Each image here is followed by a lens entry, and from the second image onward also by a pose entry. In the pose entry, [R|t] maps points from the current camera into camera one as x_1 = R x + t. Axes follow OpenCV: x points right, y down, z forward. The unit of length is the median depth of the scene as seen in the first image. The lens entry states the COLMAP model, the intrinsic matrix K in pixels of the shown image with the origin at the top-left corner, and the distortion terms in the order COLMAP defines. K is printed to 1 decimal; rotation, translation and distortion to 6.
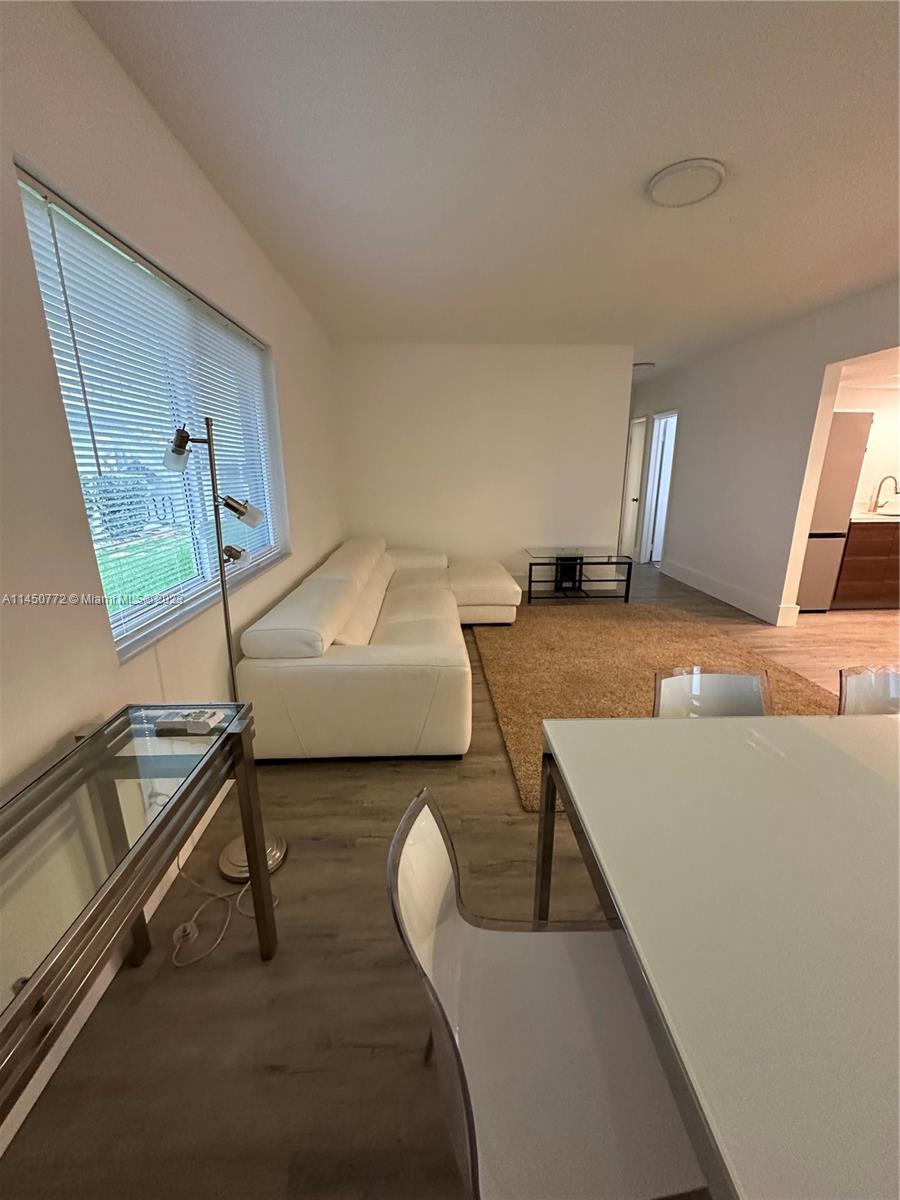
lens RADIAL K [[477.3, 0, 450.0], [0, 477.3, 600.0], [0, 0, 1]] dist [0.000326, 0.000741]
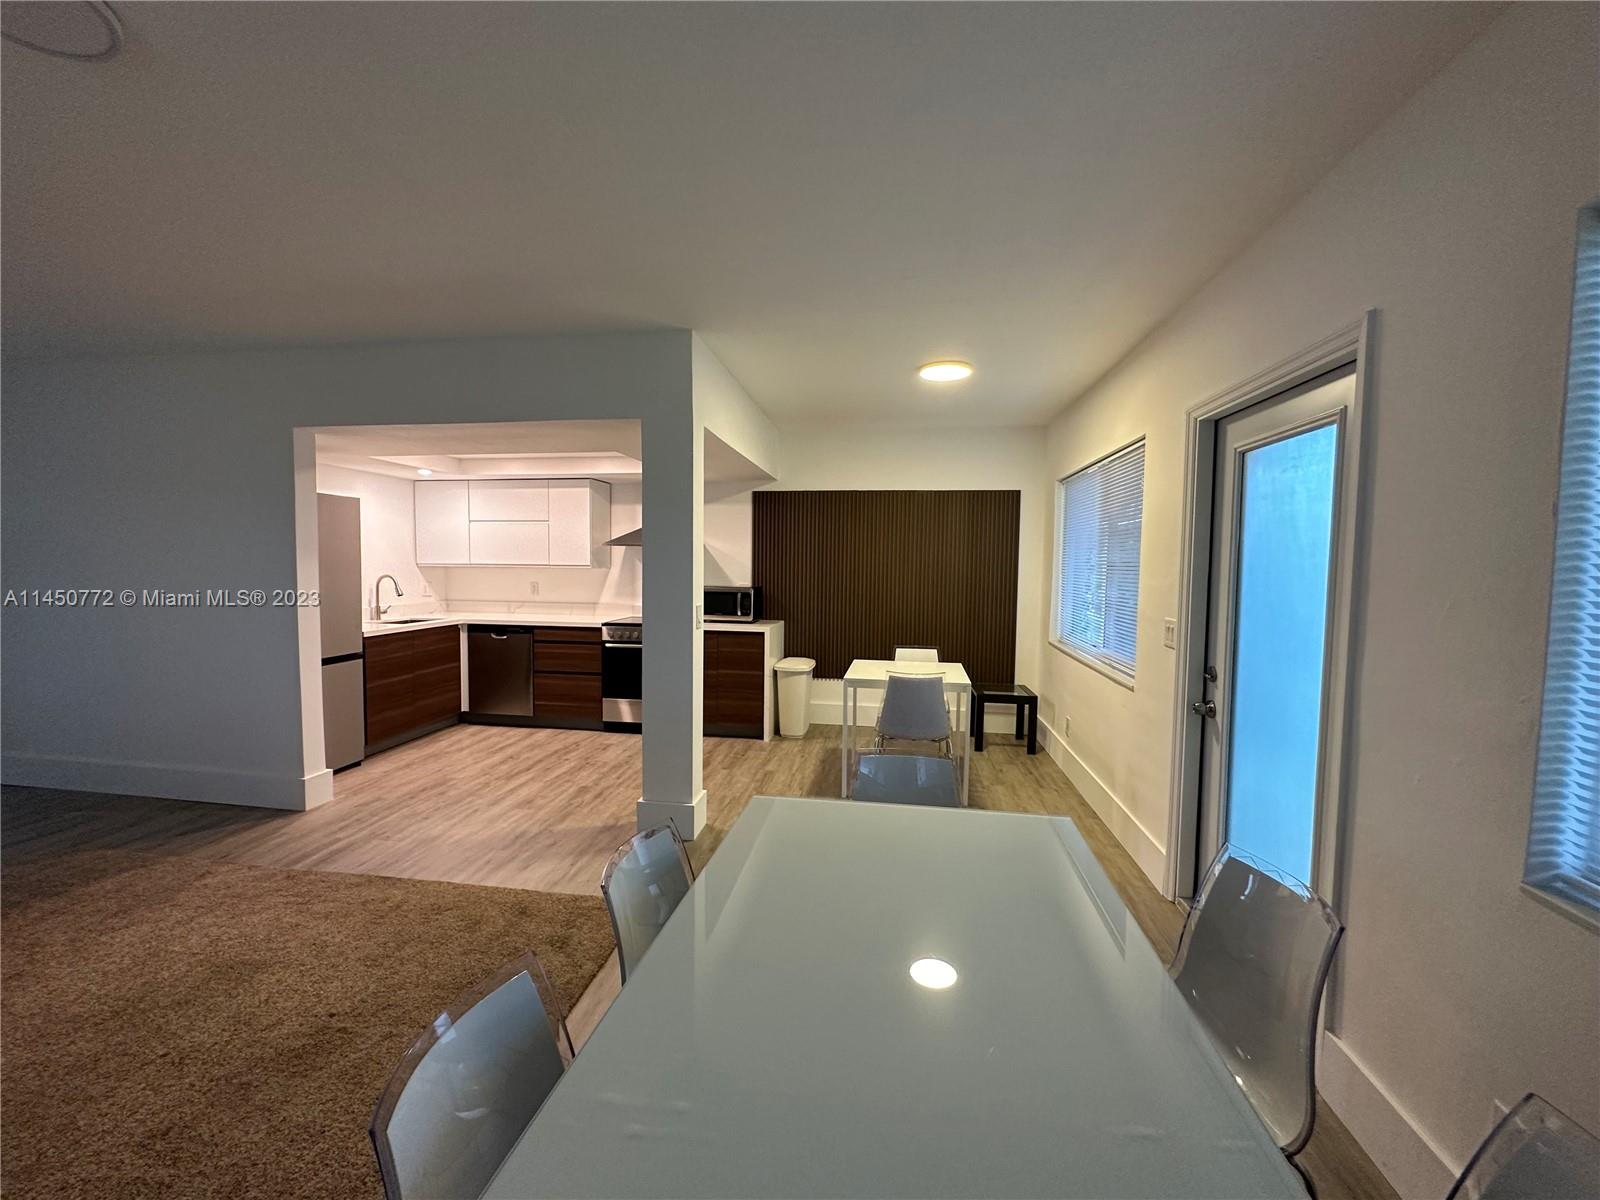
lens RADIAL K [[636.4, 0, 800.0], [0, 636.4, 600.0], [0, 0, 1]] dist [0.000326, 0.000741]
pose [[0.193221, -0.053964, 0.979670, 0.003288], [0.246422, 0.969151, 0.004782, -0.060940], [-0.949706, 0.240488, 0.200558, 0.153770]]
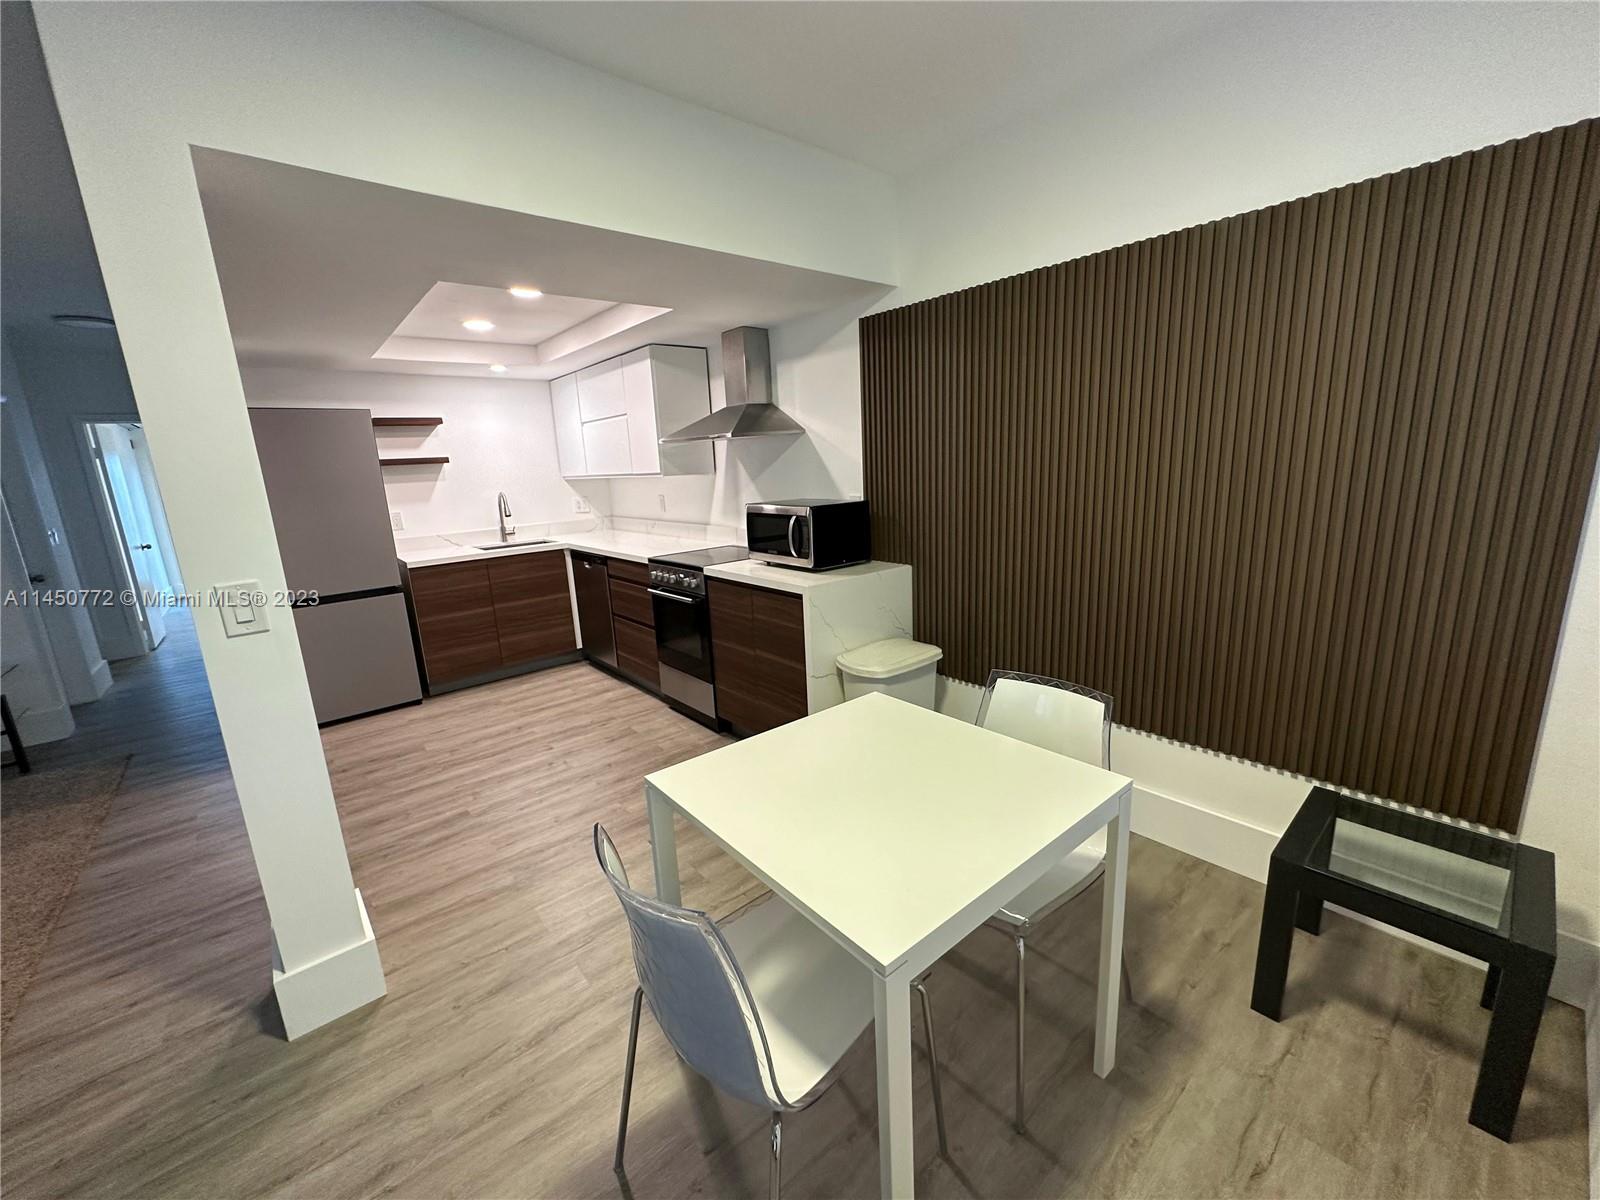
lens RADIAL K [[636.4, 0, 800.0], [0, 636.4, 600.0], [0, 0, 1]] dist [0.000326, 0.000741]
pose [[0.786152, -0.165487, 0.595465, 0.797678], [0.205674, 0.978621, 0.000434, -0.006738], [-0.582806, 0.122130, 0.803381, -0.035349]]
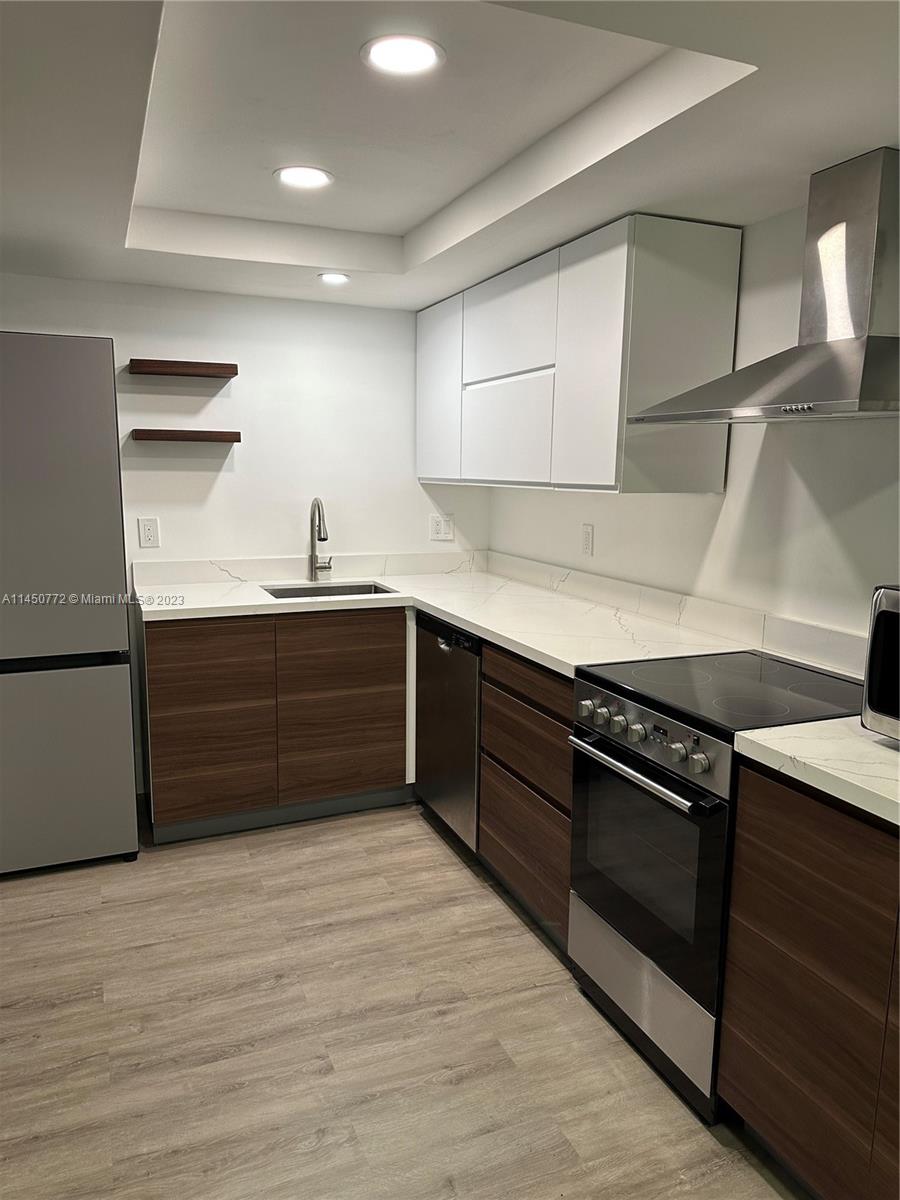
lens RADIAL K [[839.5, 0, 450.0], [0, 839.5, 600.0], [0, 0, 1]] dist [0.007044, -0.003302]
pose [[0.935895, -0.040750, 0.349915, 0.907560], [0.078160, 0.992550, -0.093461, -0.106555], [-0.343500, 0.114819, 0.932107, 0.318366]]
